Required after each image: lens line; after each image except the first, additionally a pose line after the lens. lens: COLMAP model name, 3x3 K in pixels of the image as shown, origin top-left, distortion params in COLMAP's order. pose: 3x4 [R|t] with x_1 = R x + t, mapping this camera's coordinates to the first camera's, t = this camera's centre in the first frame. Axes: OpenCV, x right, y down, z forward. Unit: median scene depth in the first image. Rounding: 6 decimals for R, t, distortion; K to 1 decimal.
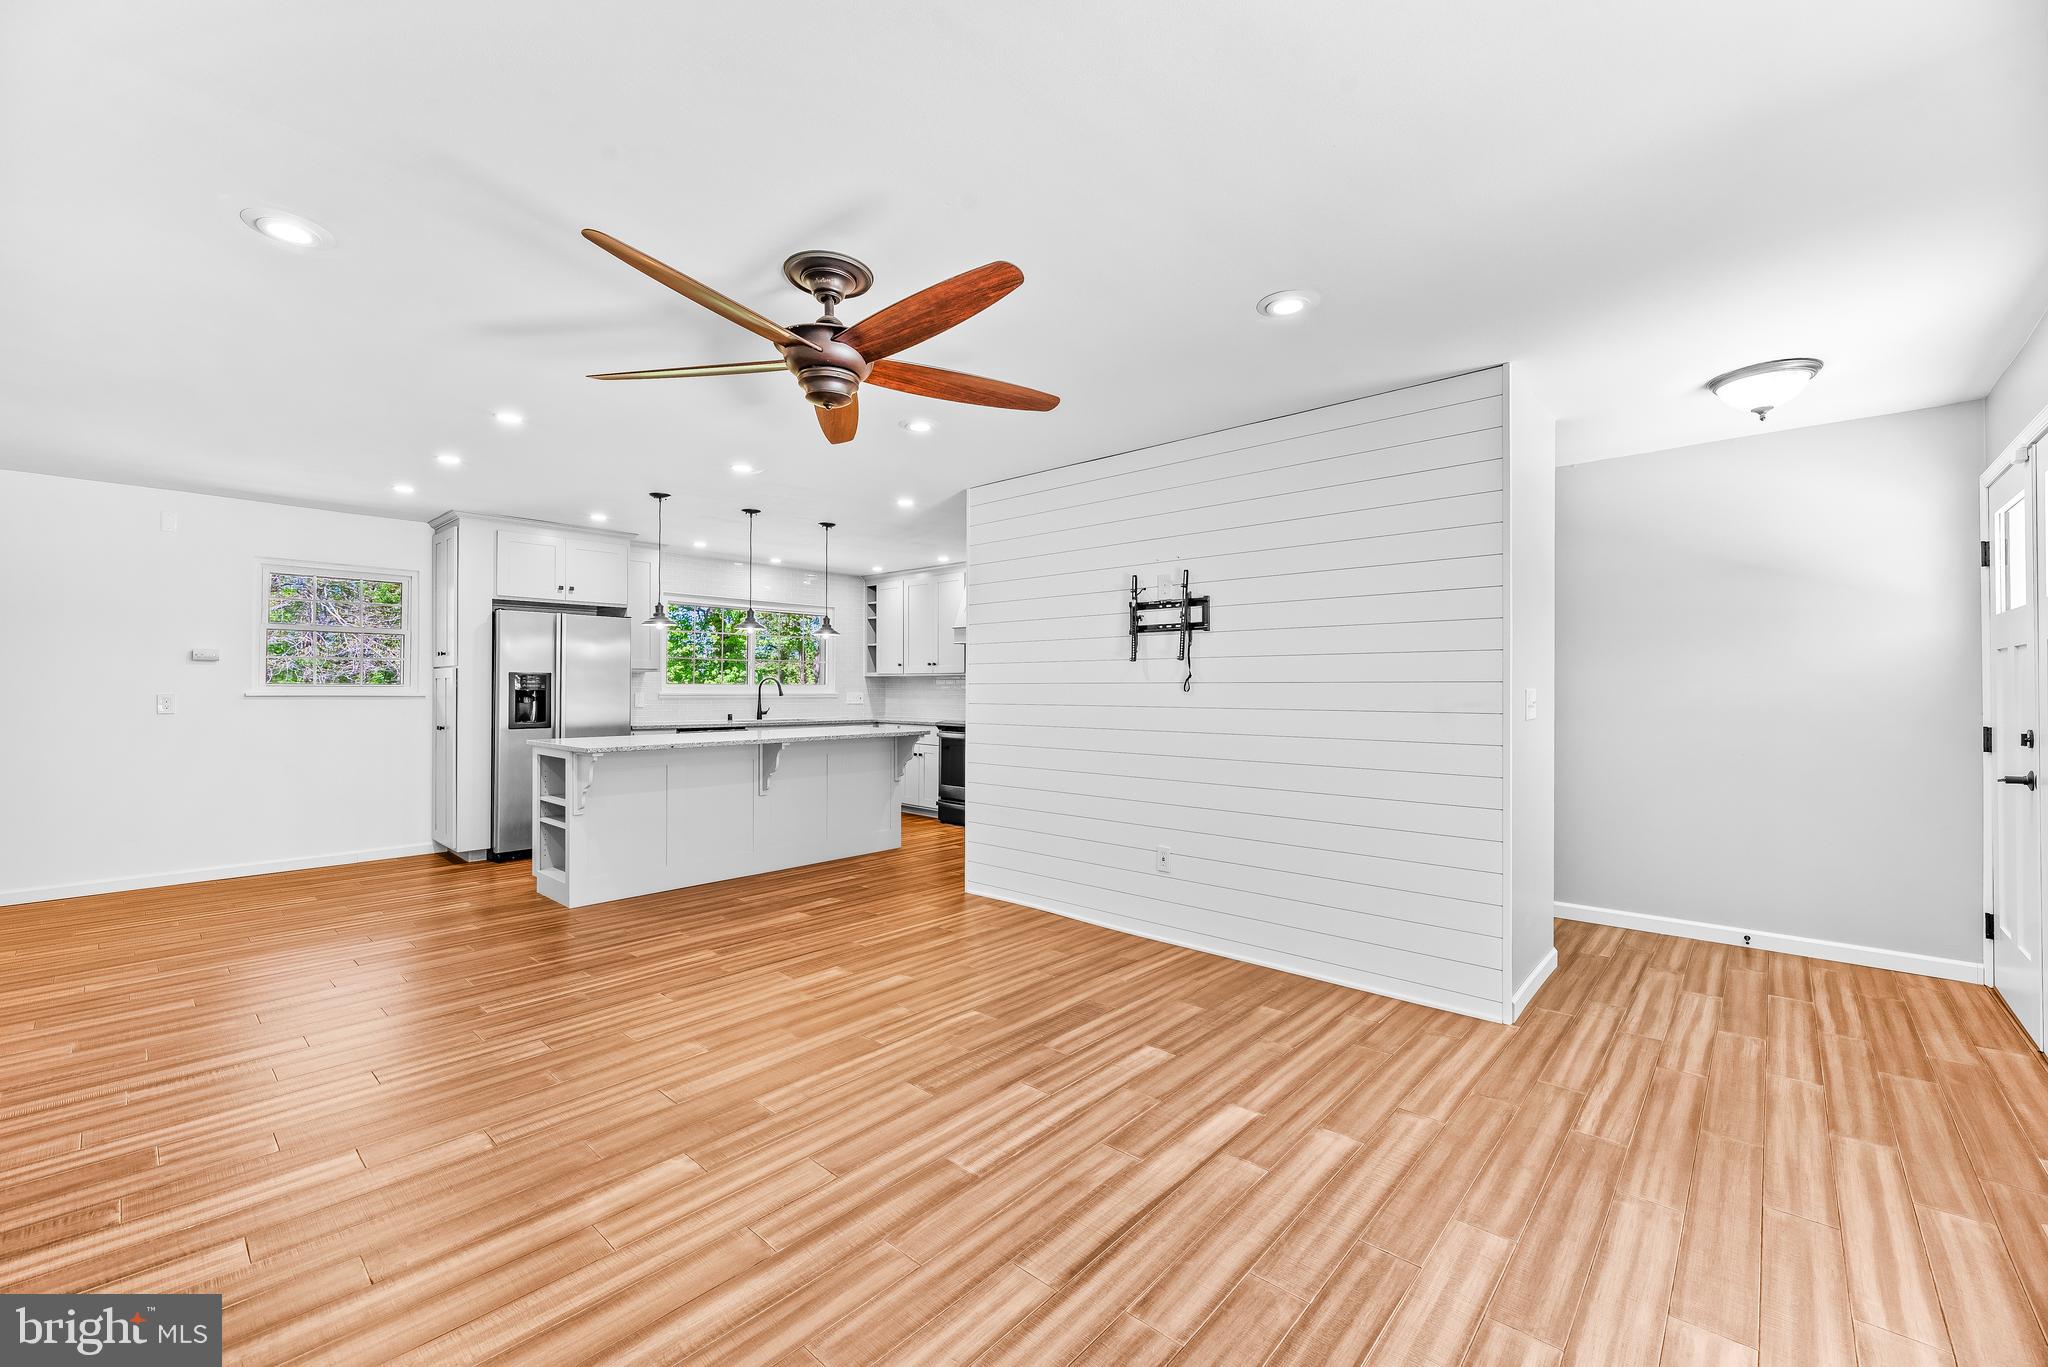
lens RADIAL K [[829.6, 0, 1024.0], [0, 829.6, 683.5], [0, 0, 1]] dist [0.001266, 0.000067]
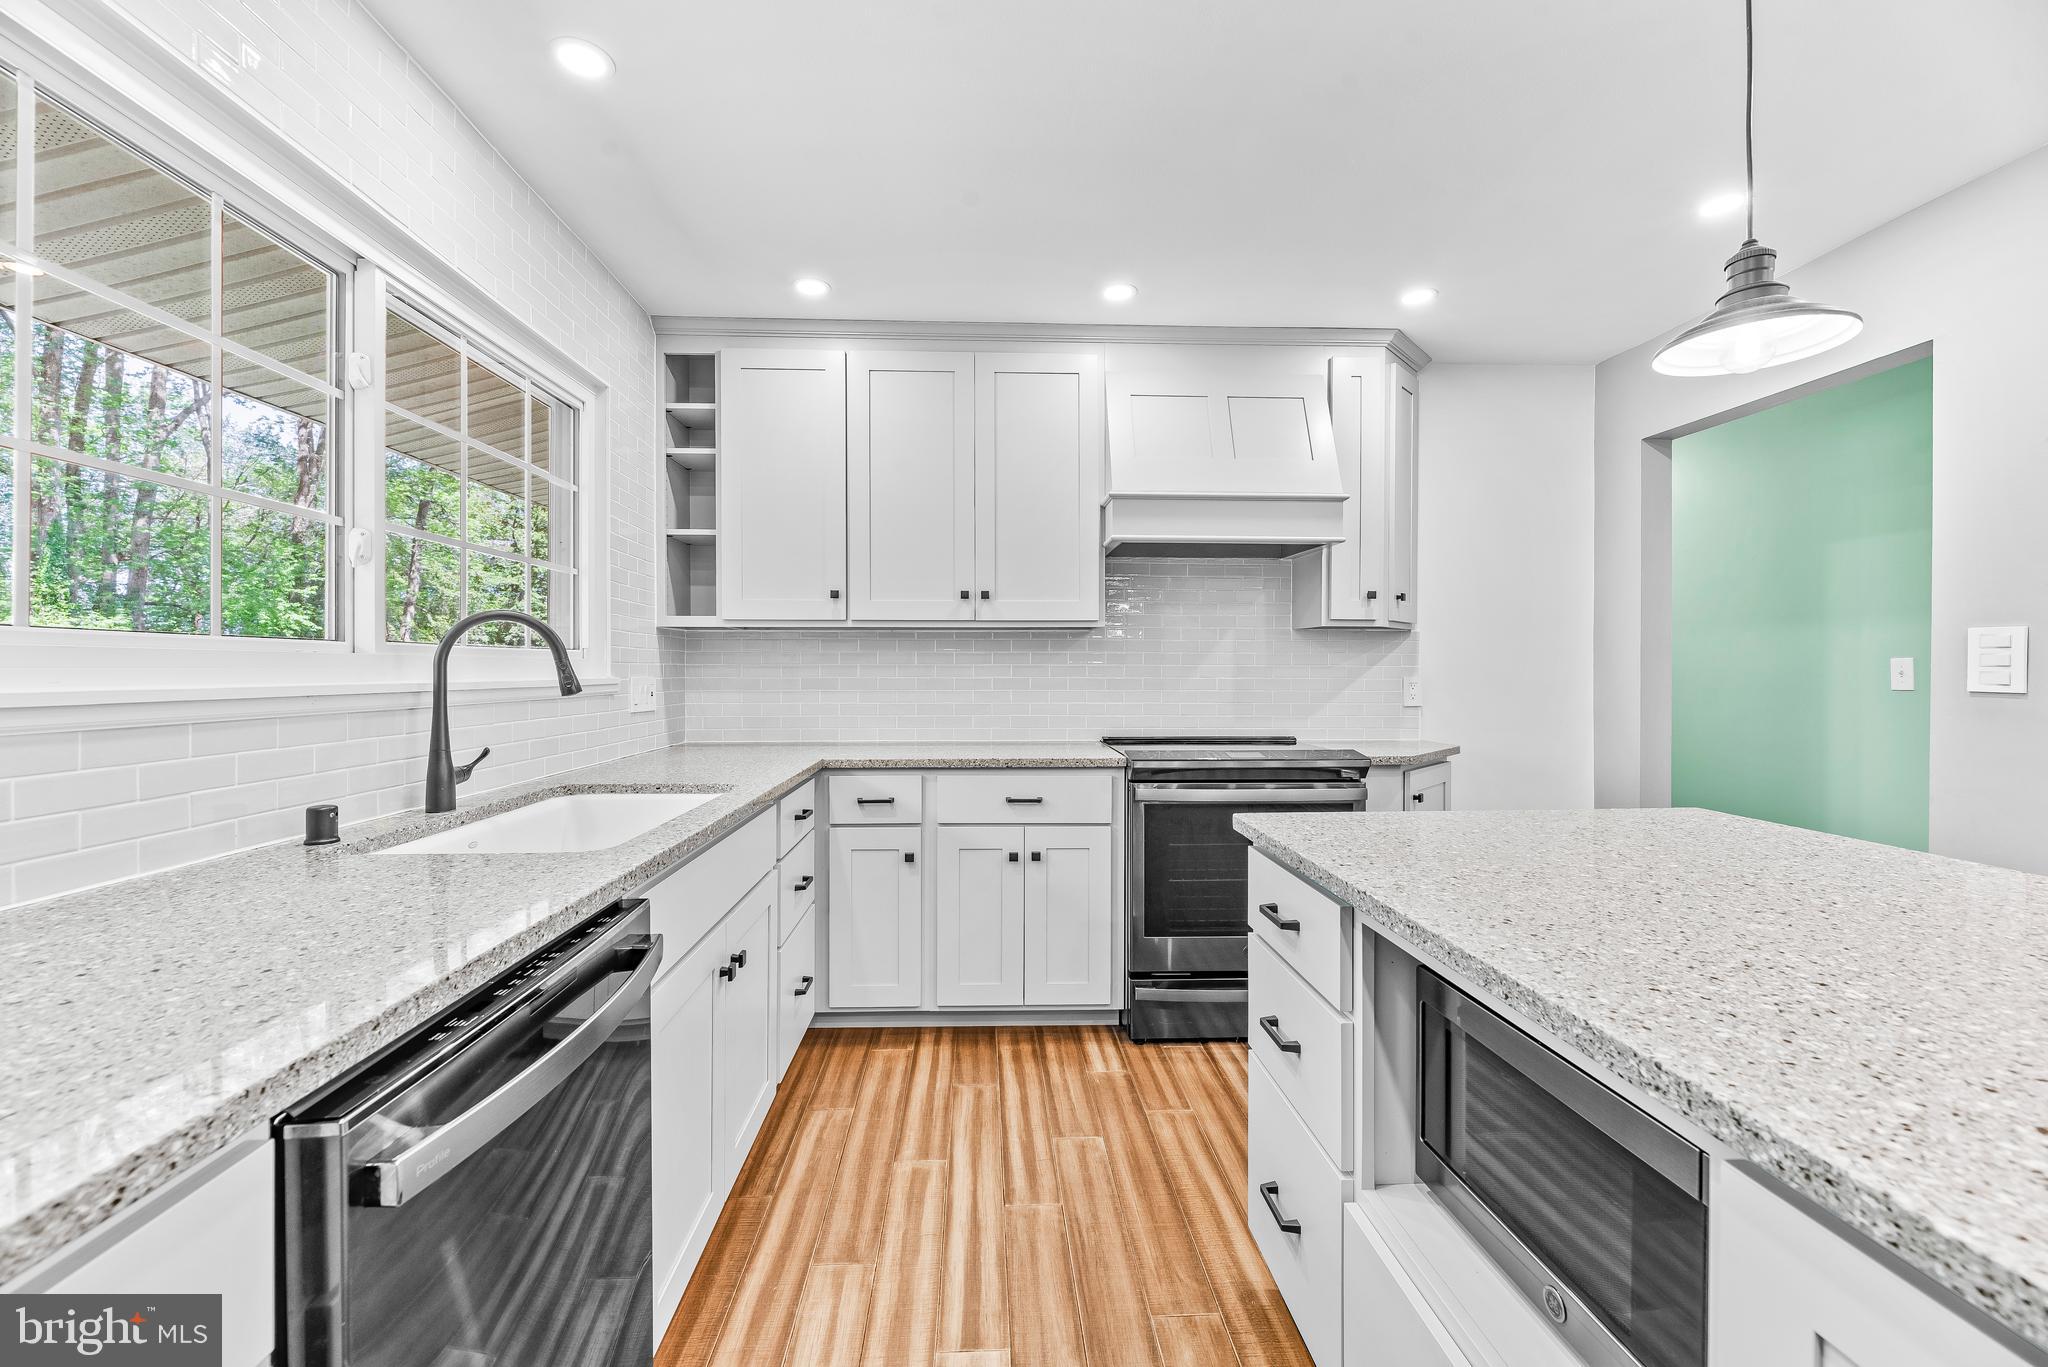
lens RADIAL K [[846.3, 0, 993.3], [0, 846.3, 689.5], [0, 0, 1]] dist [0.001244, -0.000046]
pose [[0.723997, -0.022144, 0.689447, -0.413838], [0.000459, 0.999500, 0.031620, 0.006778], [-0.689803, -0.022576, 0.723645, 0.837869]]
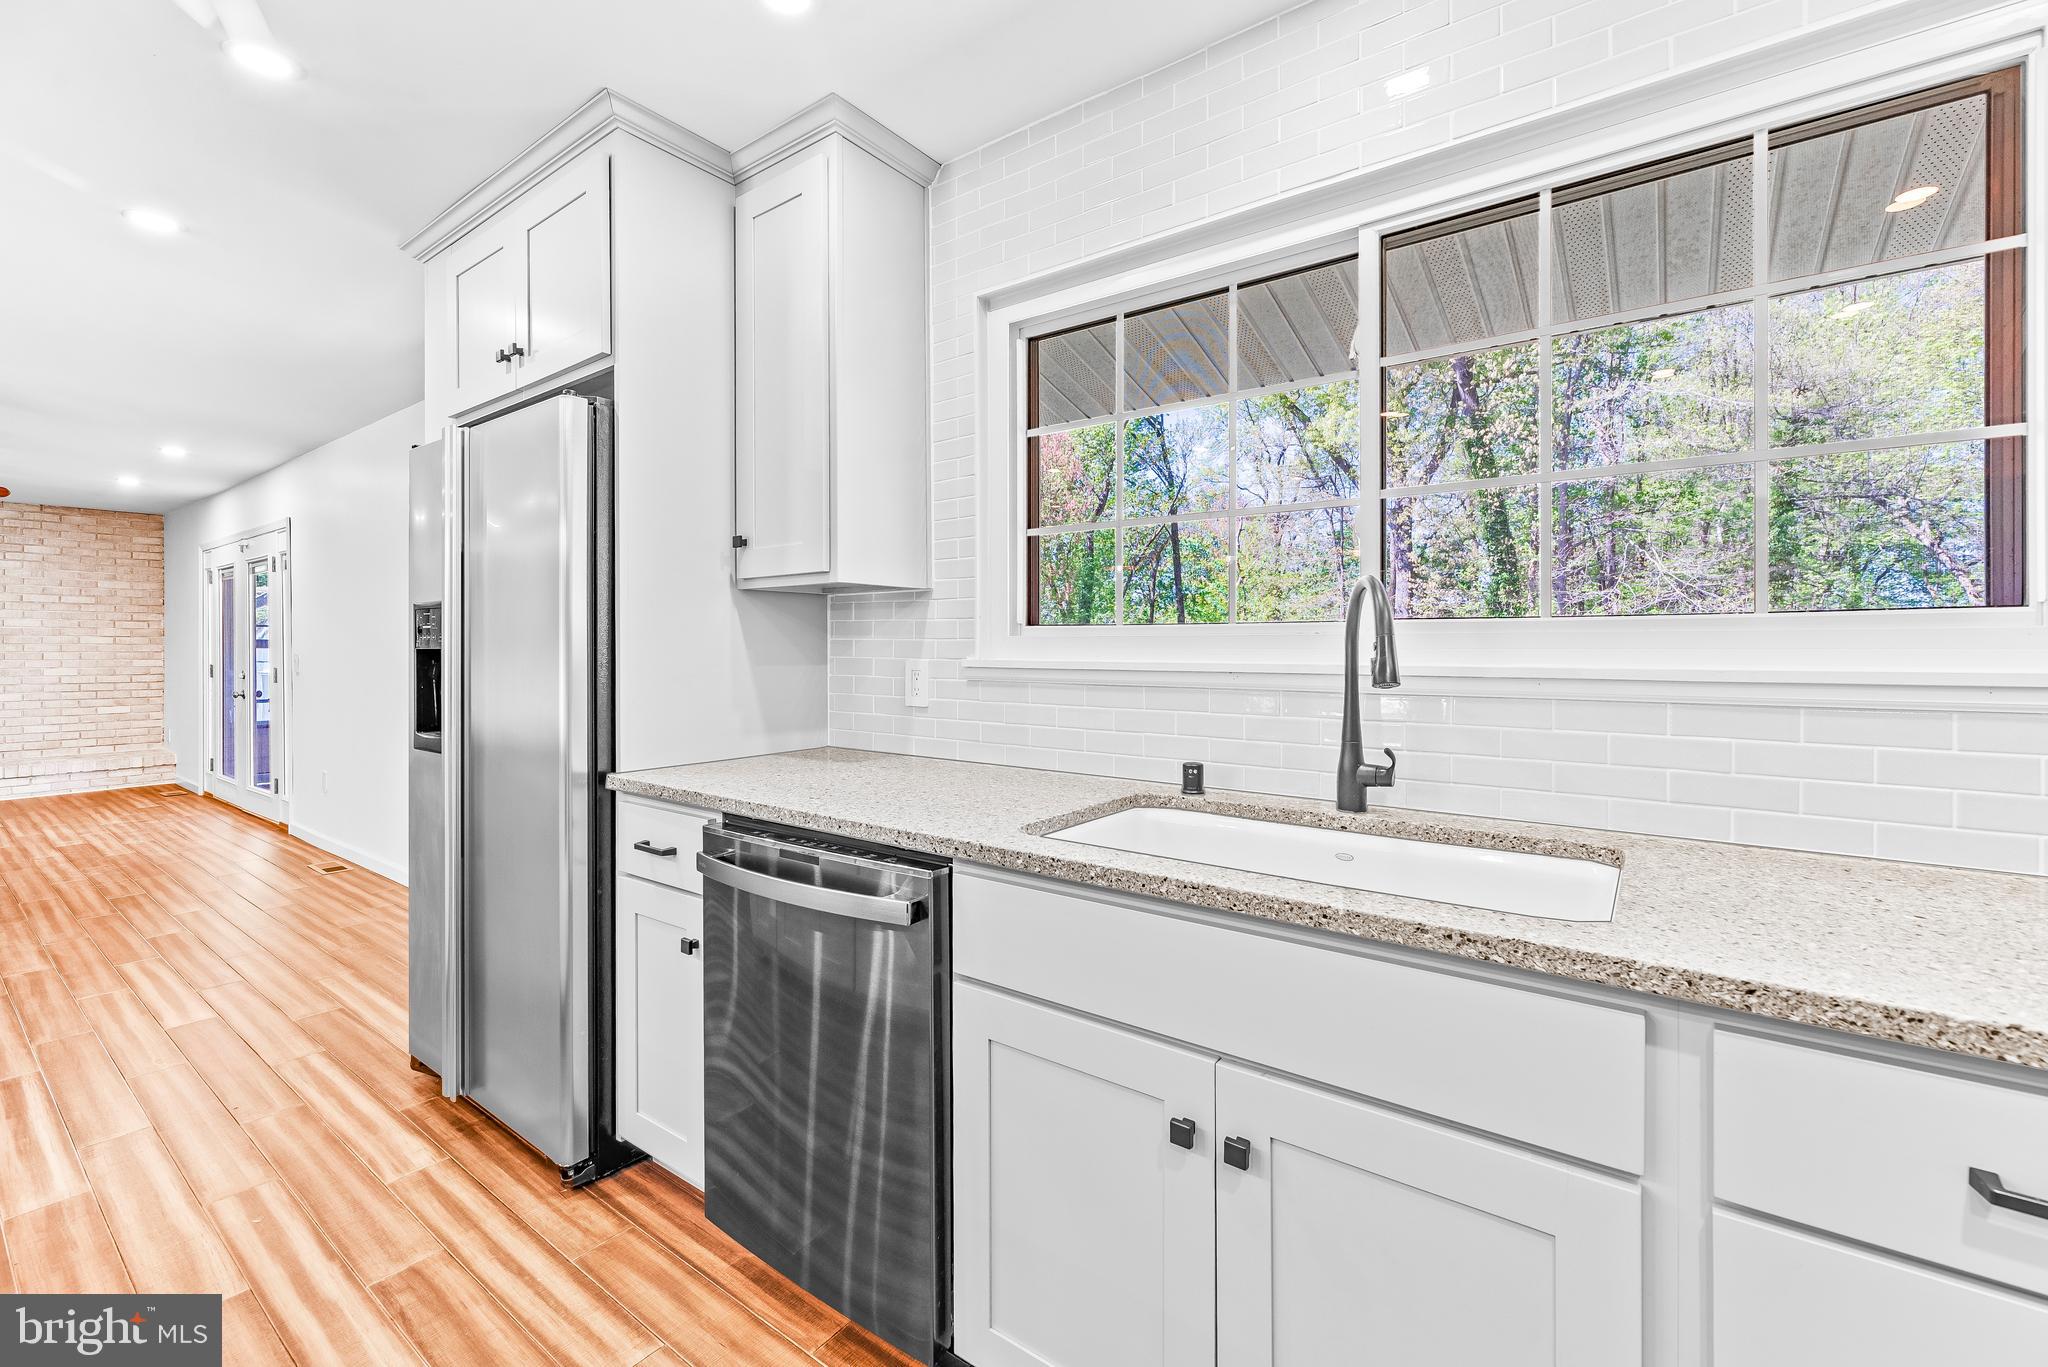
lens RADIAL K [[853.0, 0, 1035.0], [0, 853.0, 652.4], [0, 0, 1]] dist [0.002422, 0.000217]
pose [[0.103432, 0.002895, -0.994632, -0.150327], [0.006713, 0.999971, 0.003609, 0.007901], [0.994614, -0.007050, 0.103410, 1.024438]]
